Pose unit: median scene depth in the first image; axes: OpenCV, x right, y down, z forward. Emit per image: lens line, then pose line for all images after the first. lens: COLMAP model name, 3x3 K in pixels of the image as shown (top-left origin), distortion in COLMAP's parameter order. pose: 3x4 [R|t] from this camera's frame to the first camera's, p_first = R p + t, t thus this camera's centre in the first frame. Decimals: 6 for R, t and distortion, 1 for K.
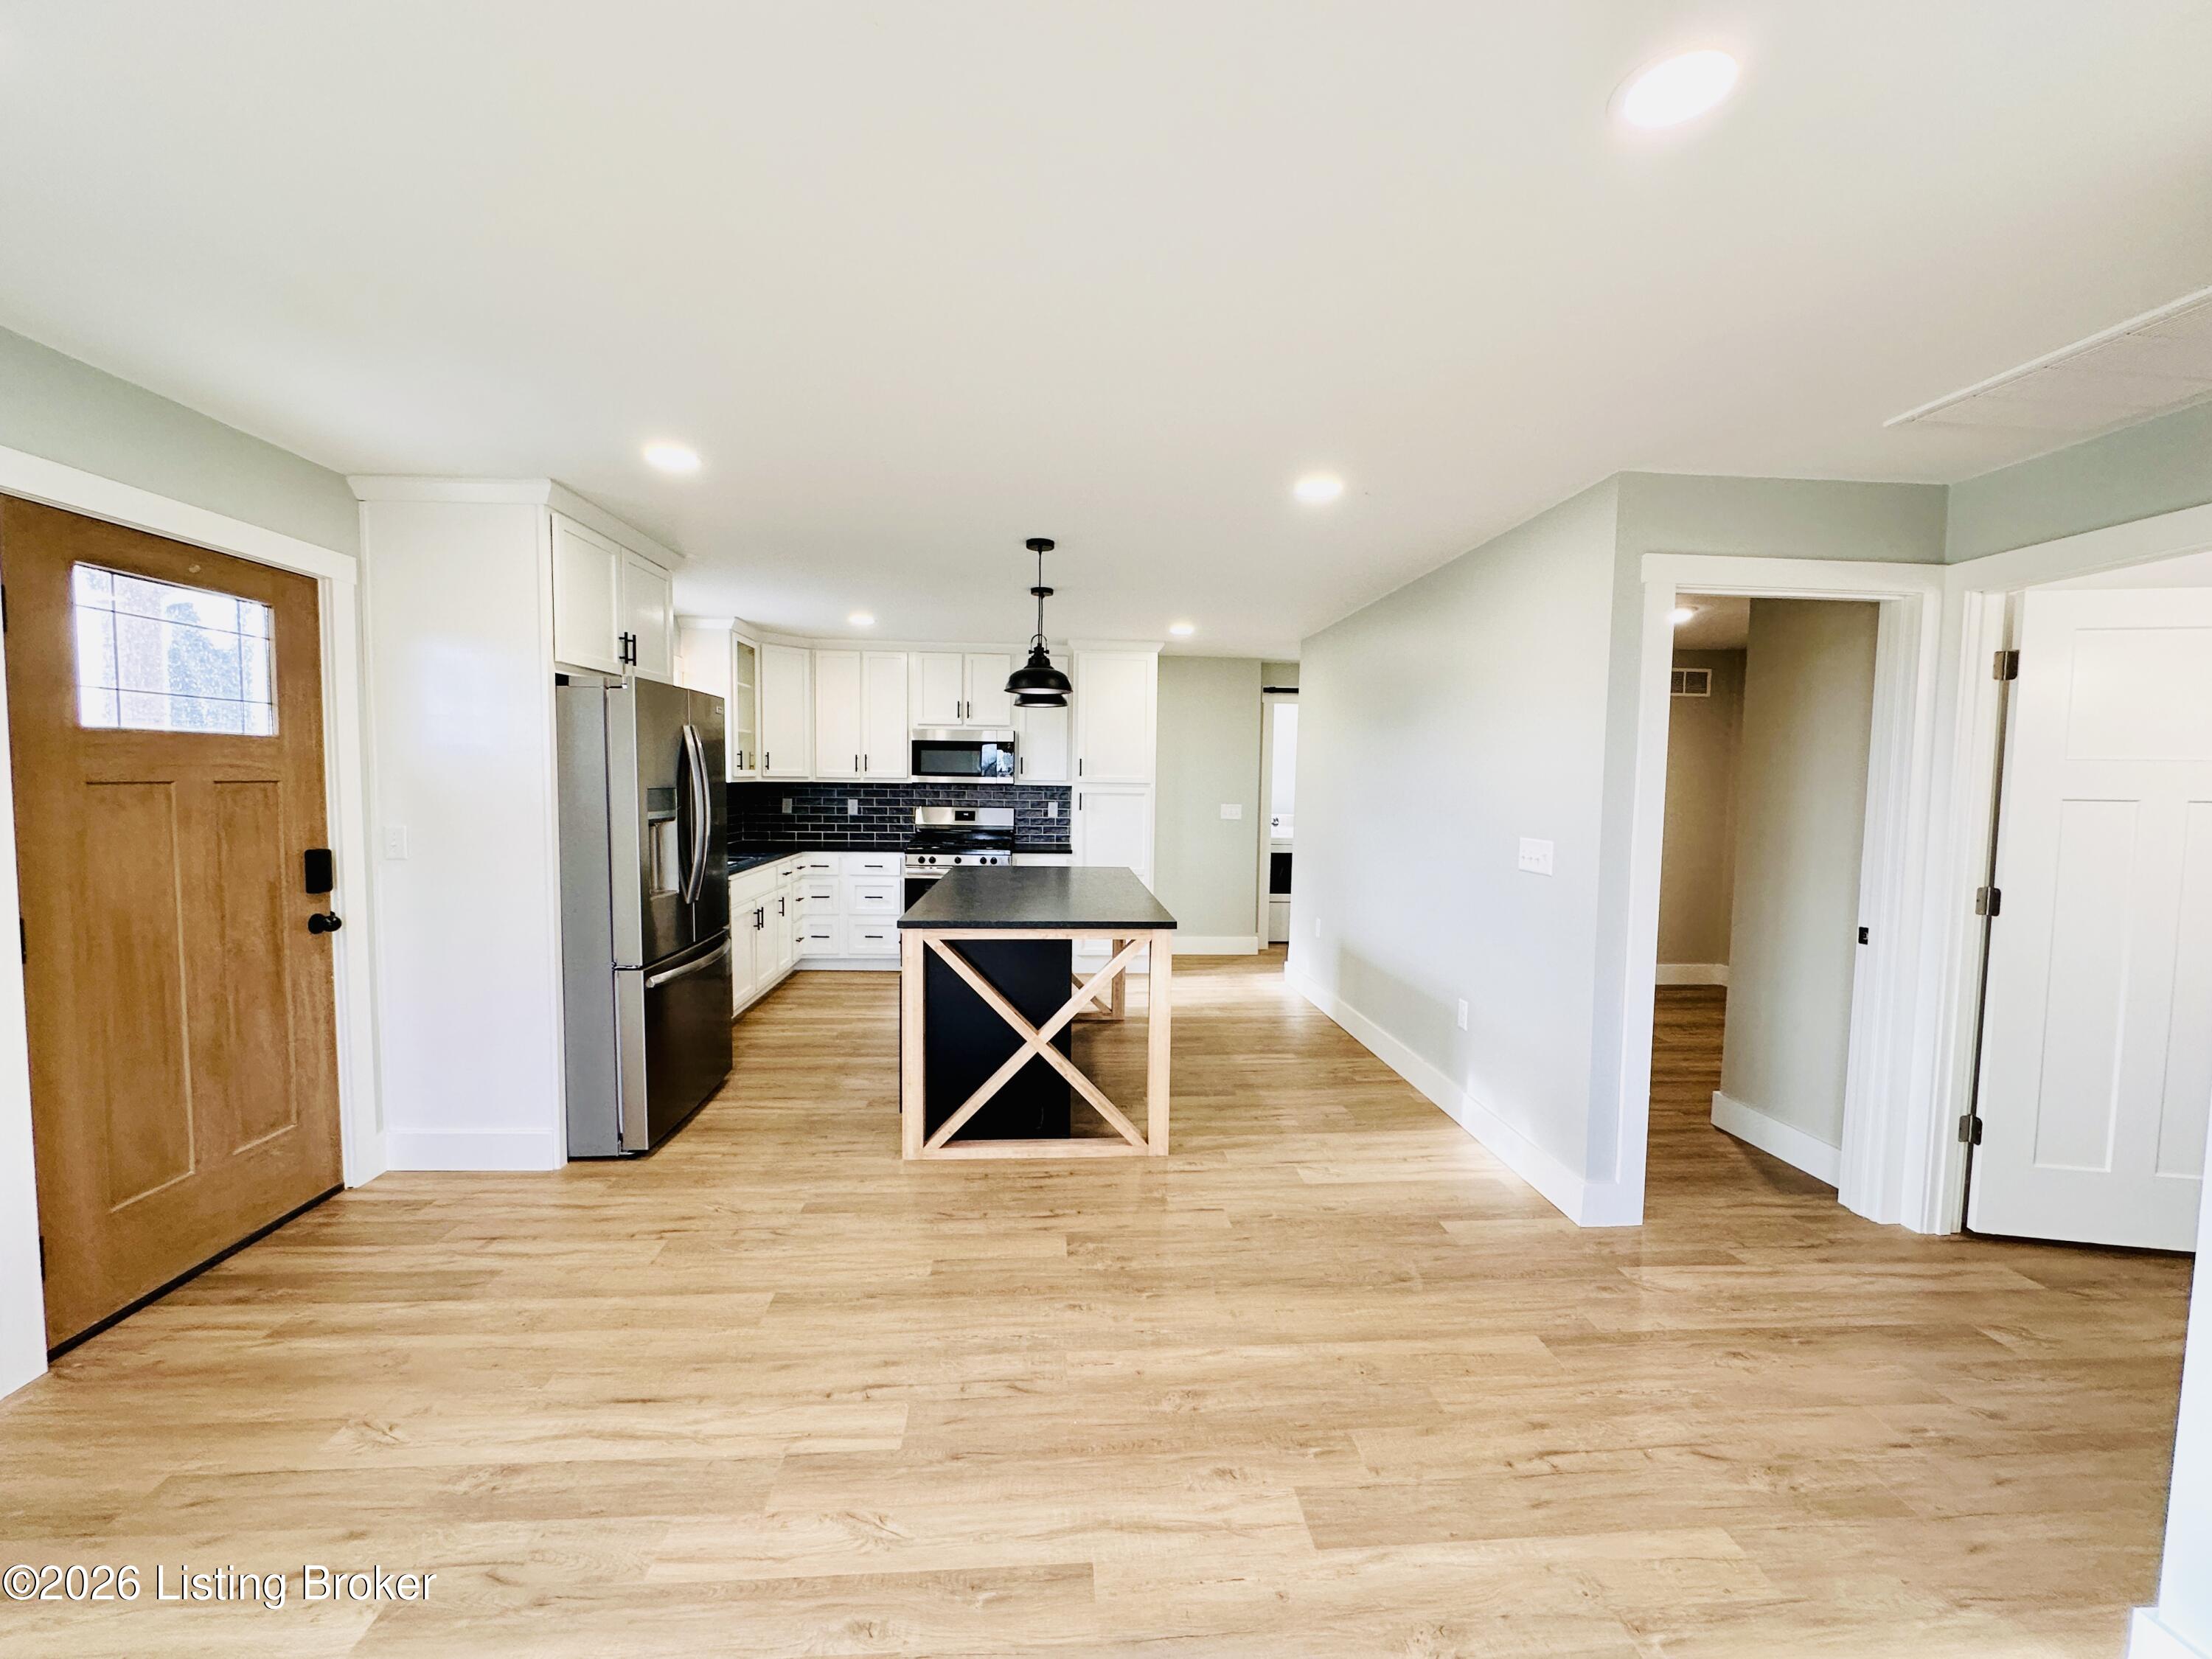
lens RADIAL K [[880.8, 0, 1107.6], [0, 880.8, 832.6], [0, 0, 1]] dist [-0.003259, -0.000221]
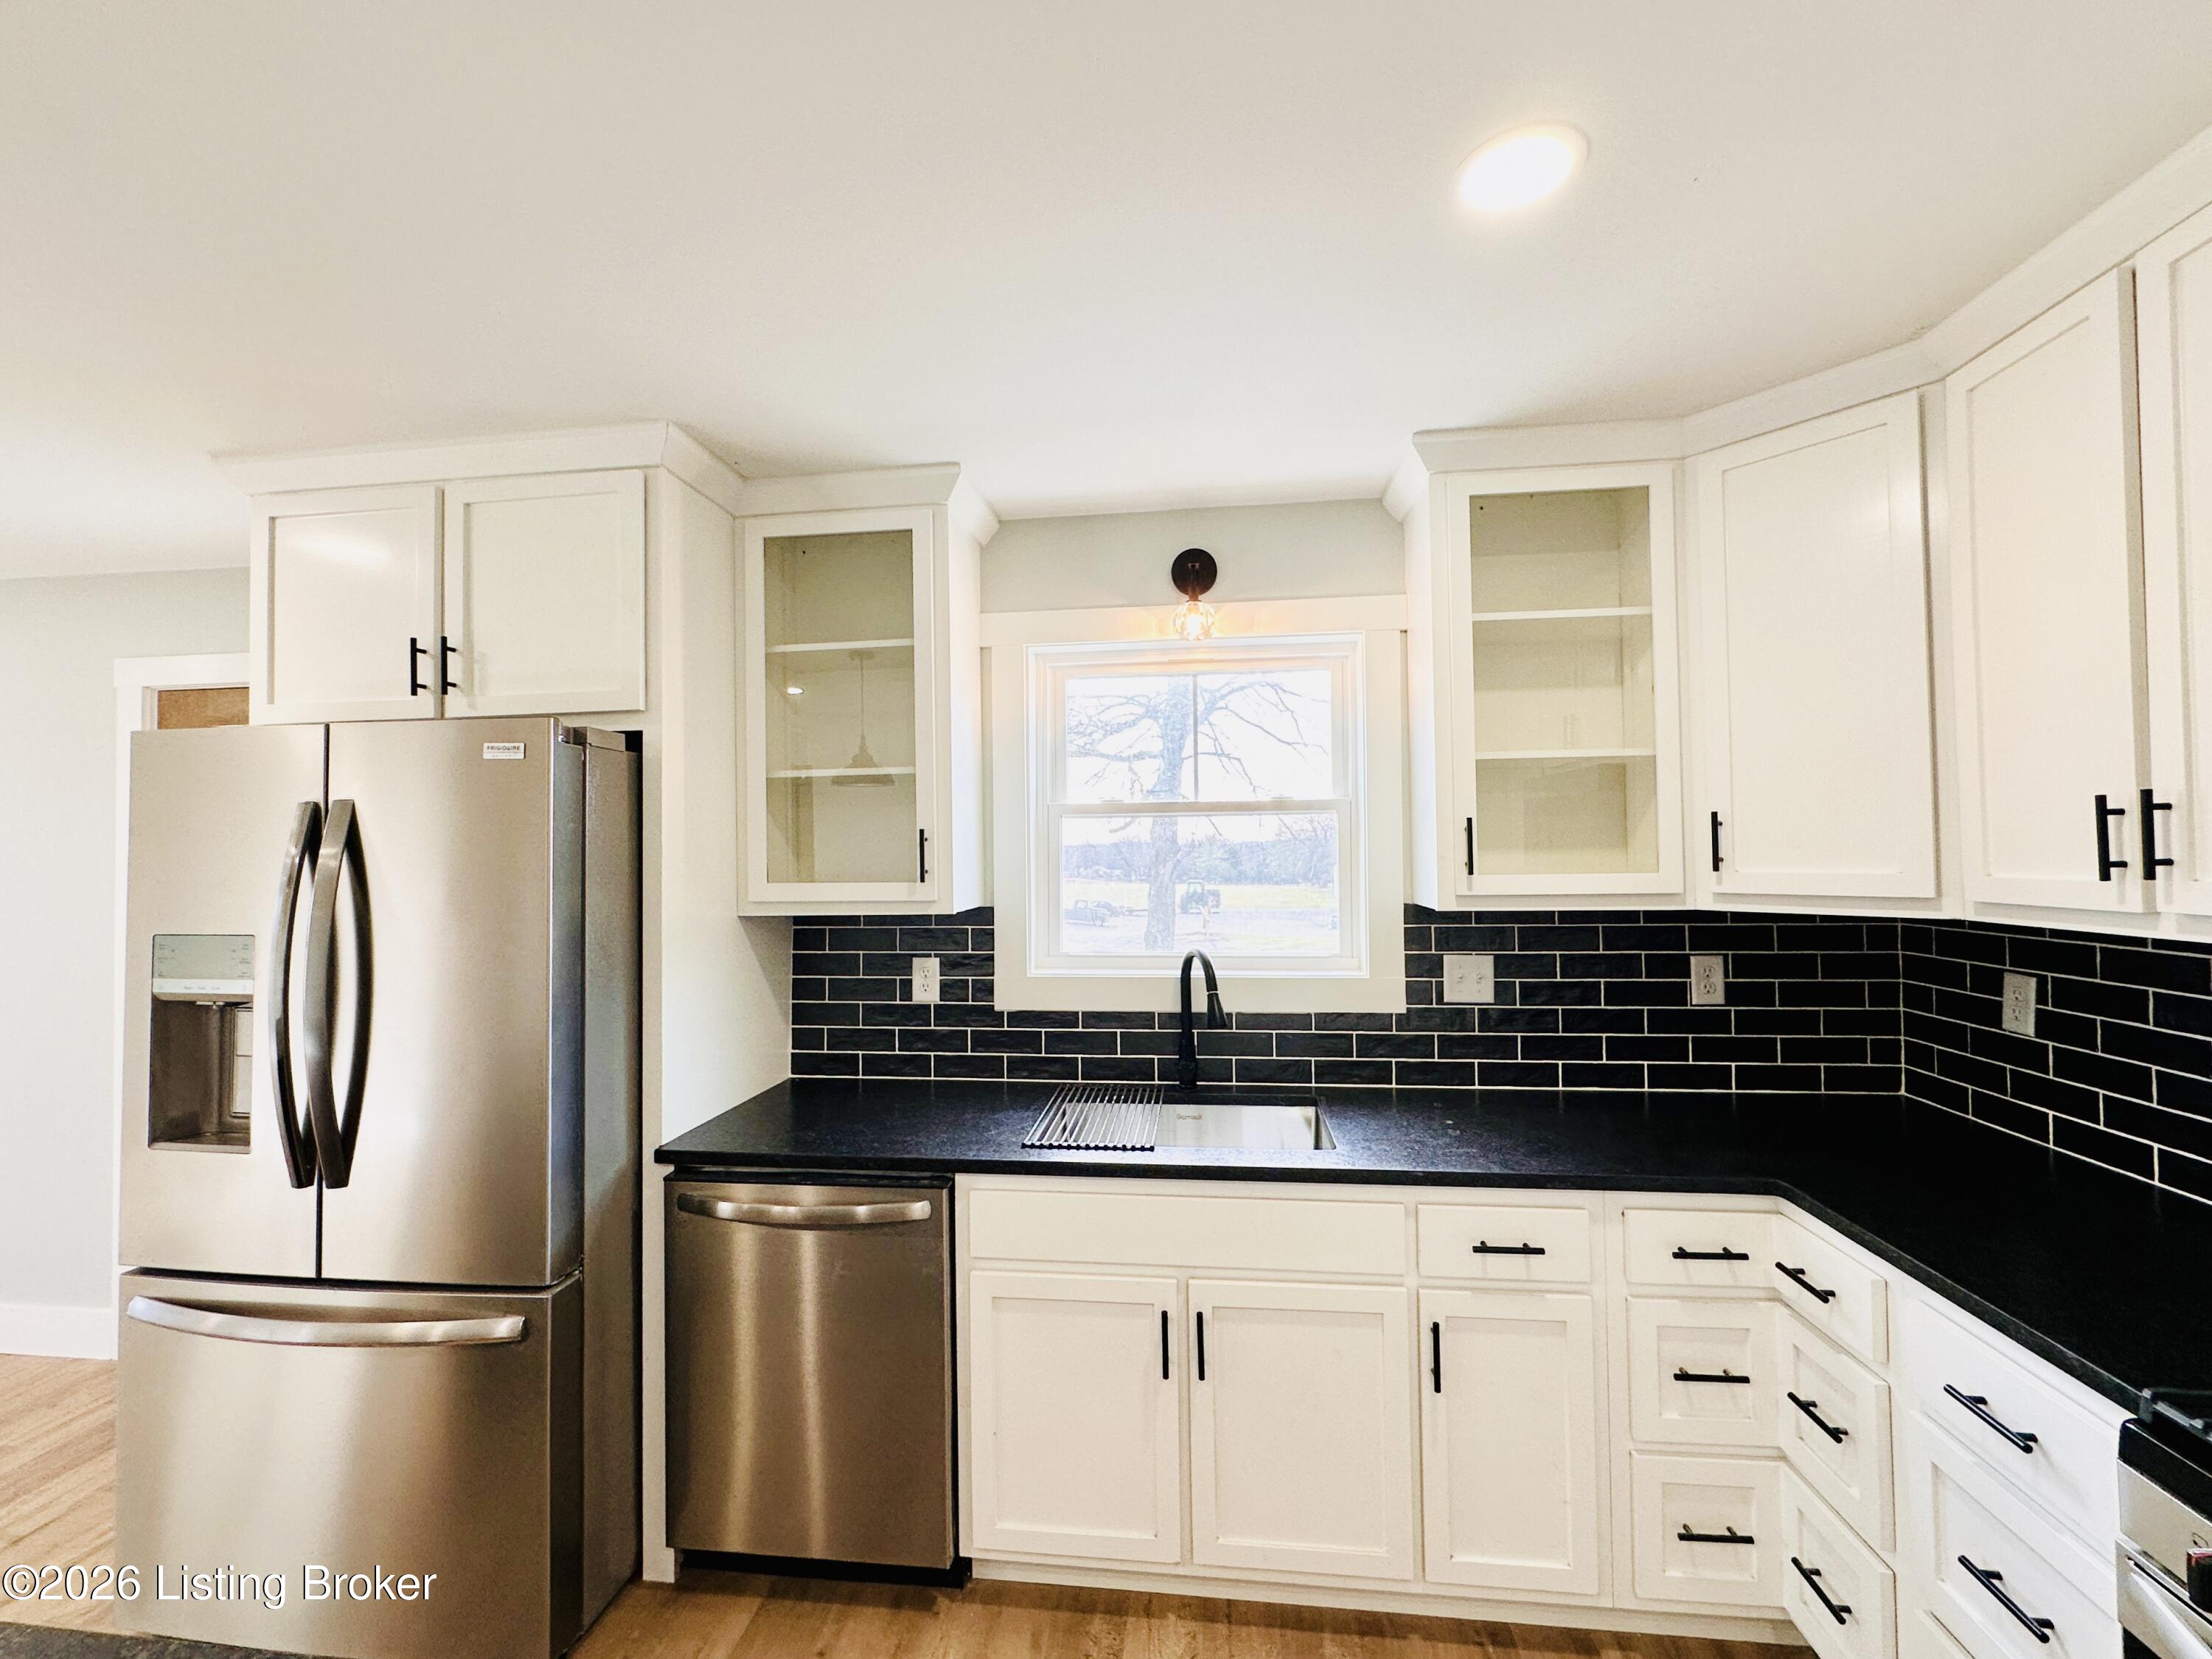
lens RADIAL K [[924.8, 0, 1106.0], [0, 924.8, 829.5], [0, 0, 1]] dist [-0.003590, 0.000595]
pose [[-0.192707, -0.036814, -0.980566, -0.099132], [-0.052790, 0.998238, -0.027103, -0.148046], [0.979835, 0.046541, -0.194311, 1.909636]]
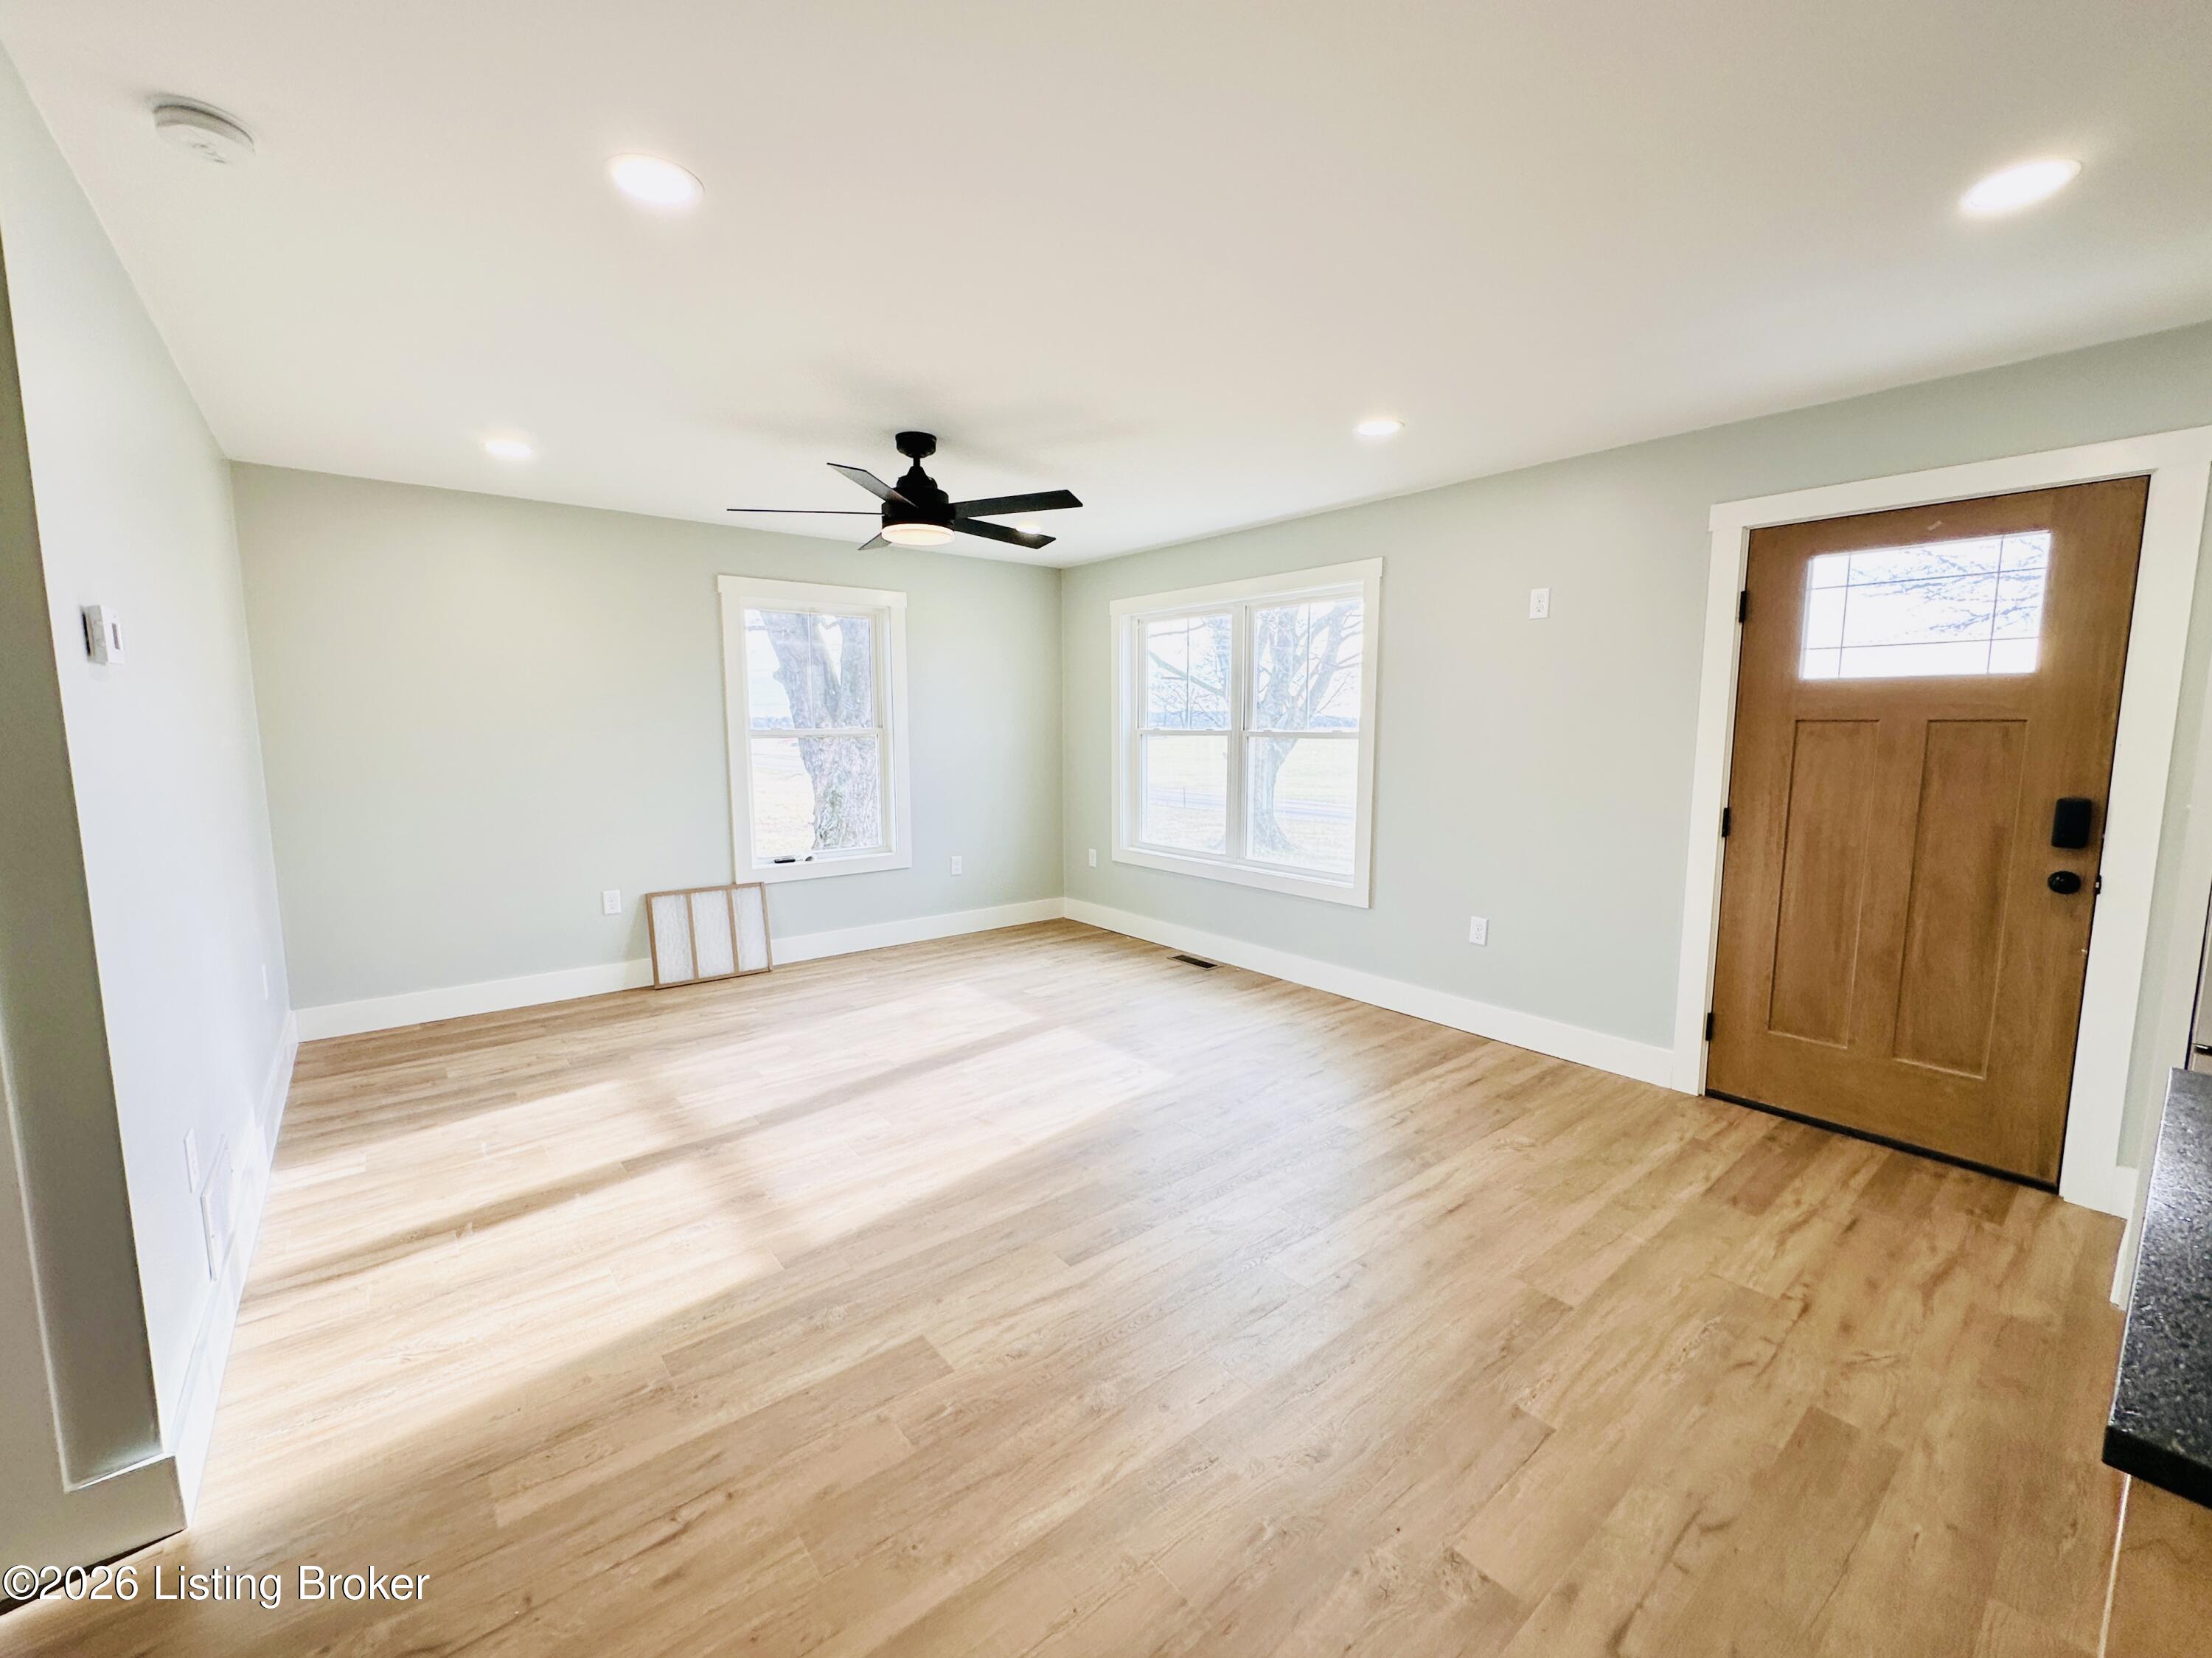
lens RADIAL K [[906.4, 0, 1106.0], [0, 906.4, 829.0], [0, 0, 1]] dist [-0.002791, -0.000219]
pose [[-0.820052, 0.050482, -0.570058, 0.409960], [-0.049675, 0.986063, 0.158782, -0.046521], [0.570129, 0.158527, -0.806115, 1.185538]]
